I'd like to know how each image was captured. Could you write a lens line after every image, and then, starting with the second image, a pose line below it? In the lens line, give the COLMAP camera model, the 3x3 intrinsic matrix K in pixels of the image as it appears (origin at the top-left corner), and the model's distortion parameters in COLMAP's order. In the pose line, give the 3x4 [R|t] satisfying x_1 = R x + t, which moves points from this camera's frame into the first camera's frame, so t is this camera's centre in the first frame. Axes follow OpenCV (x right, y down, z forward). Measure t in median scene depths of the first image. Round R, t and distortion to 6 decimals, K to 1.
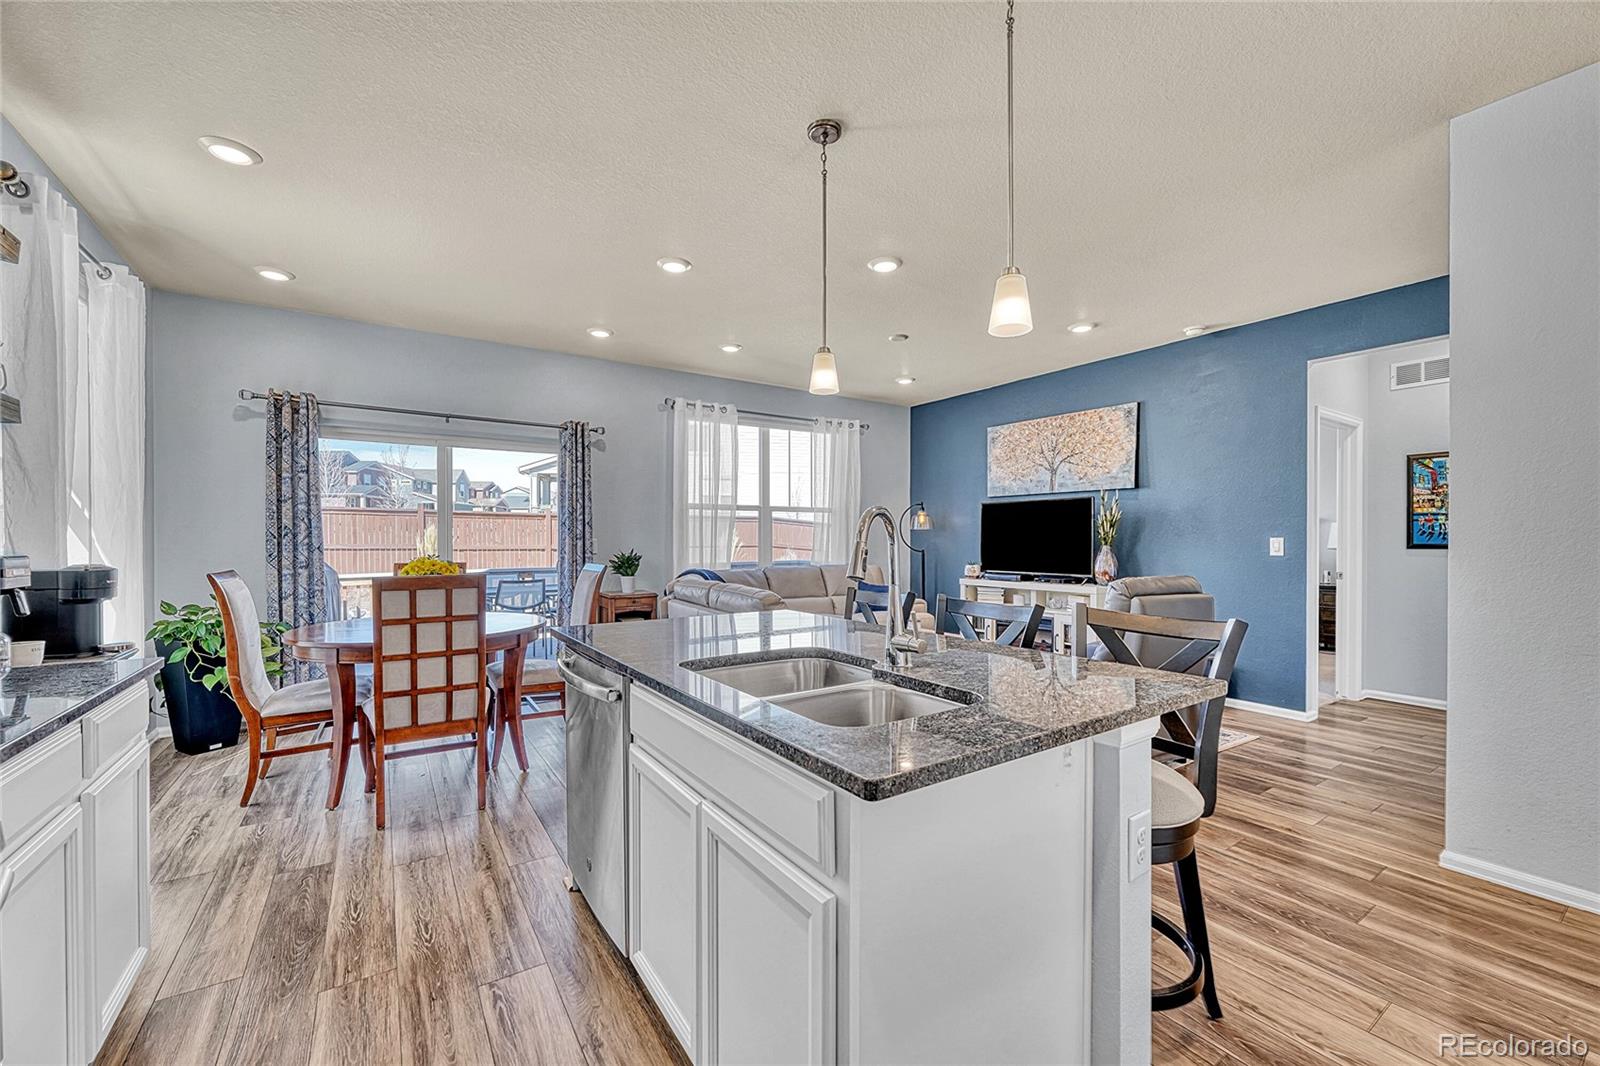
lens RADIAL K [[634.5, 0, 794.6], [0, 634.5, 543.3], [0, 0, 1]] dist [-0.002955, 0.000966]
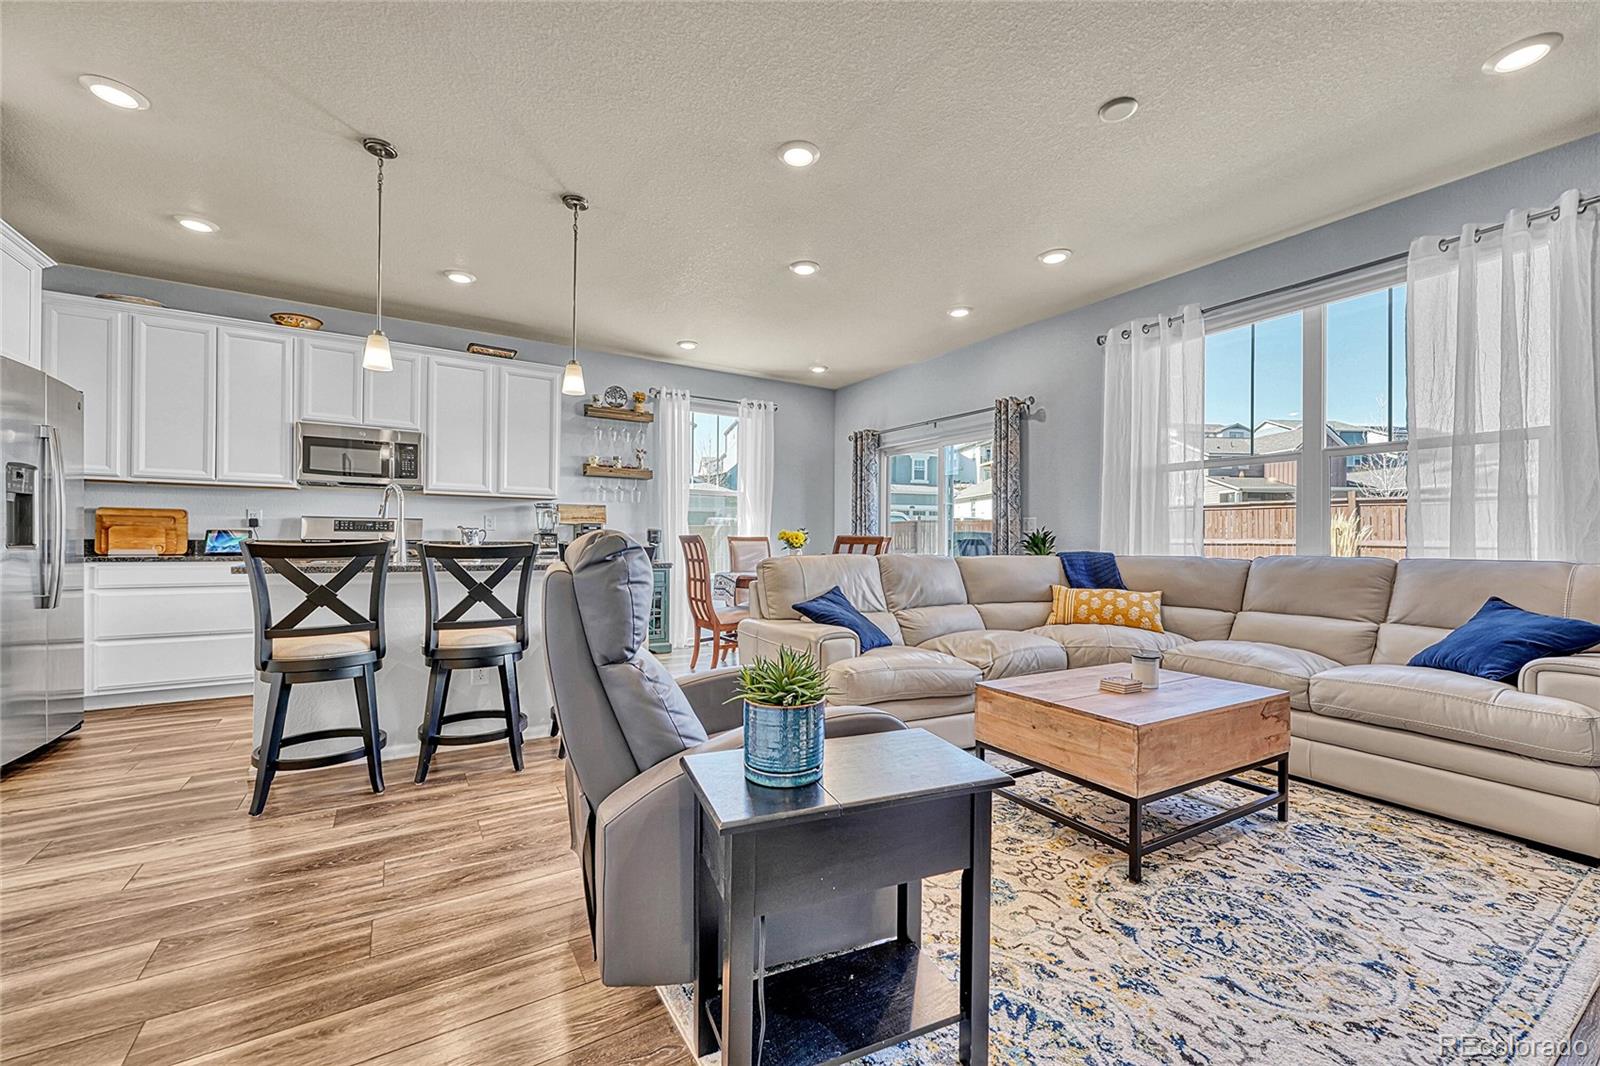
lens RADIAL K [[634.5, 0, 800.8], [0, 634.5, 540.3], [0, 0, 1]] dist [-0.002955, 0.000966]
pose [[-0.015693, -0.003233, -0.999872, 0.605268], [-0.012147, 0.999922, -0.003042, 0.032528], [0.999803, 0.012098, -0.015731, 0.654961]]
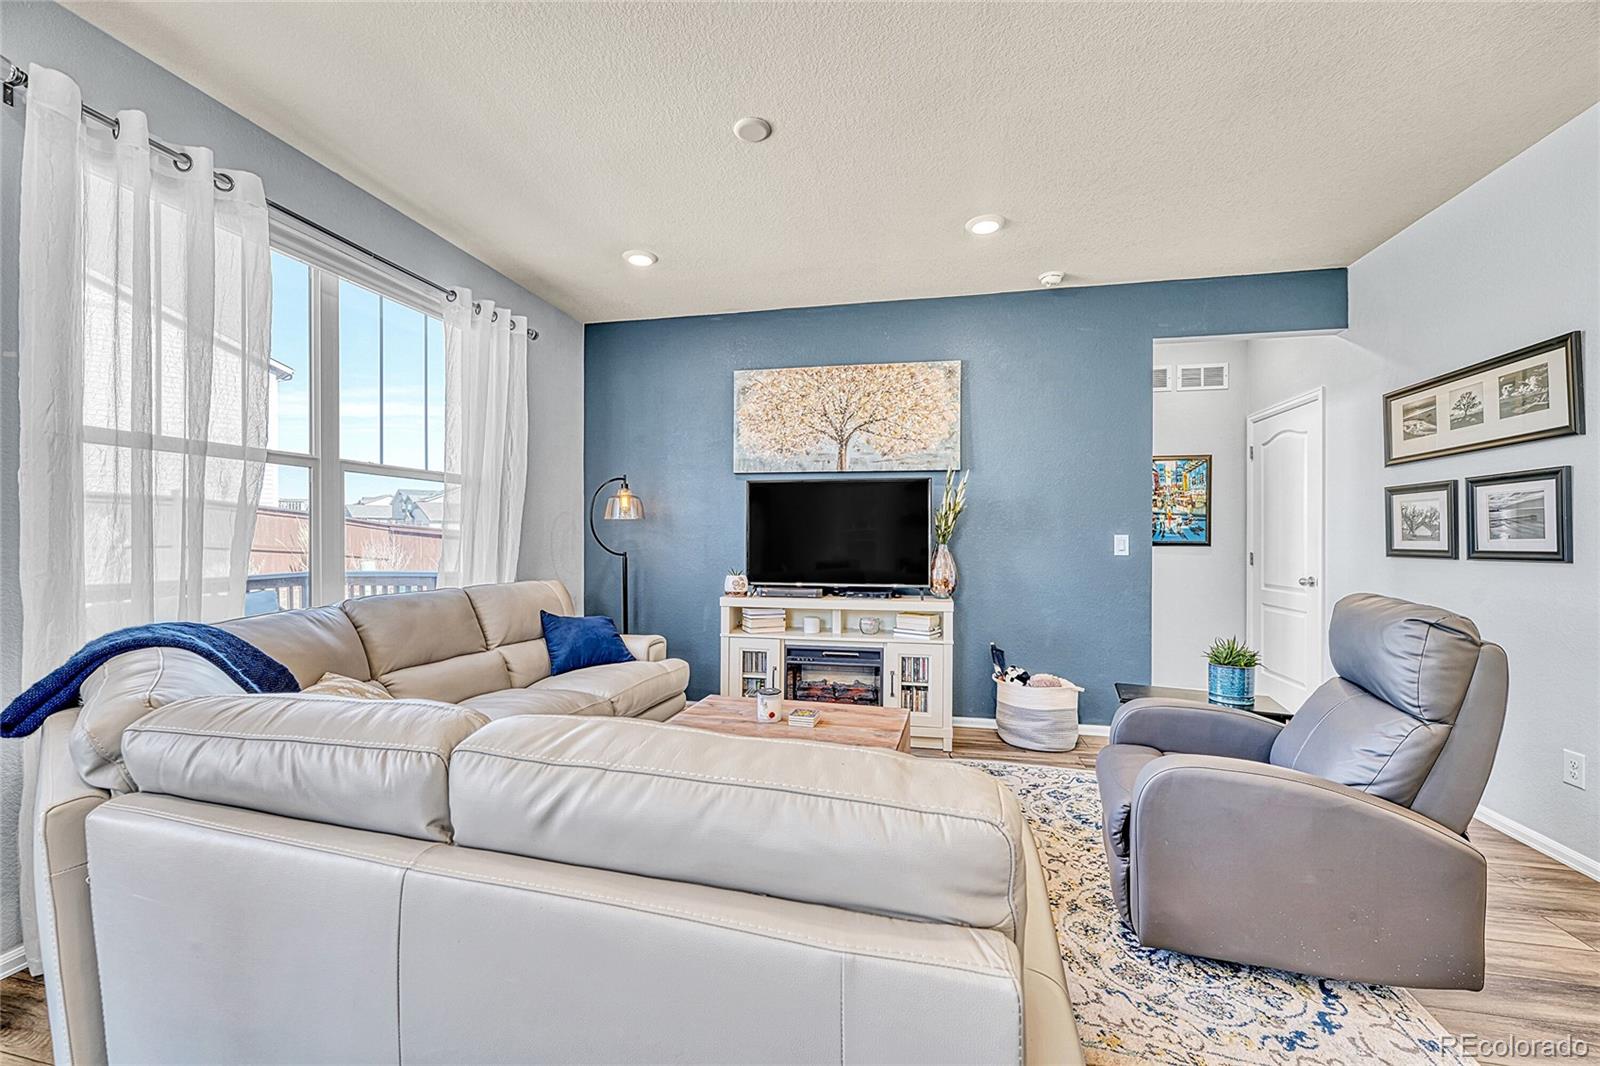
lens RADIAL K [[634.5, 0, 795.3], [0, 634.5, 540.0], [0, 0, 1]] dist [-0.002955, 0.000966]
pose [[0.716686, -0.001432, 0.697394, -0.140182], [0.001293, 0.999999, 0.000725, -0.002259], [-0.697395, 0.000382, 0.716687, 0.541759]]
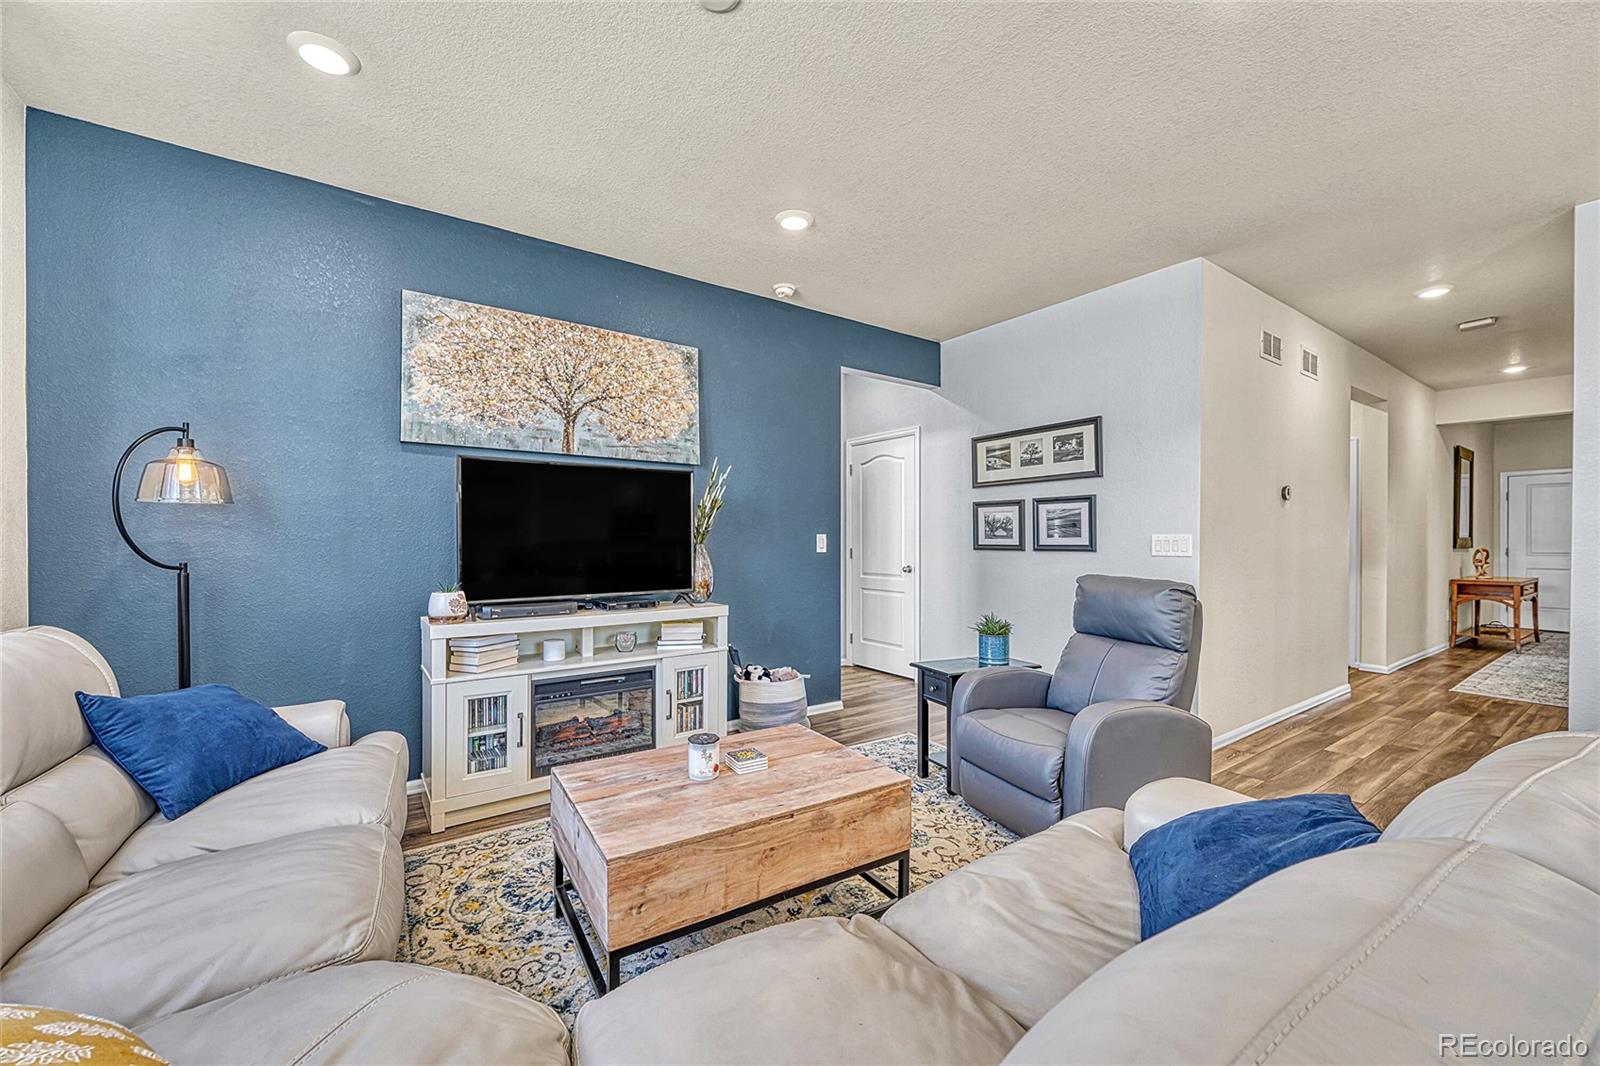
lens RADIAL K [[634.5, 0, 797.7], [0, 634.5, 542.7], [0, 0, 1]] dist [-0.002955, 0.000966]
pose [[-0.028222, -0.008818, 0.999563, -0.184820], [0.003123, 0.999955, 0.008909, -0.003653], [-0.999597, 0.003373, -0.028193, 0.842337]]
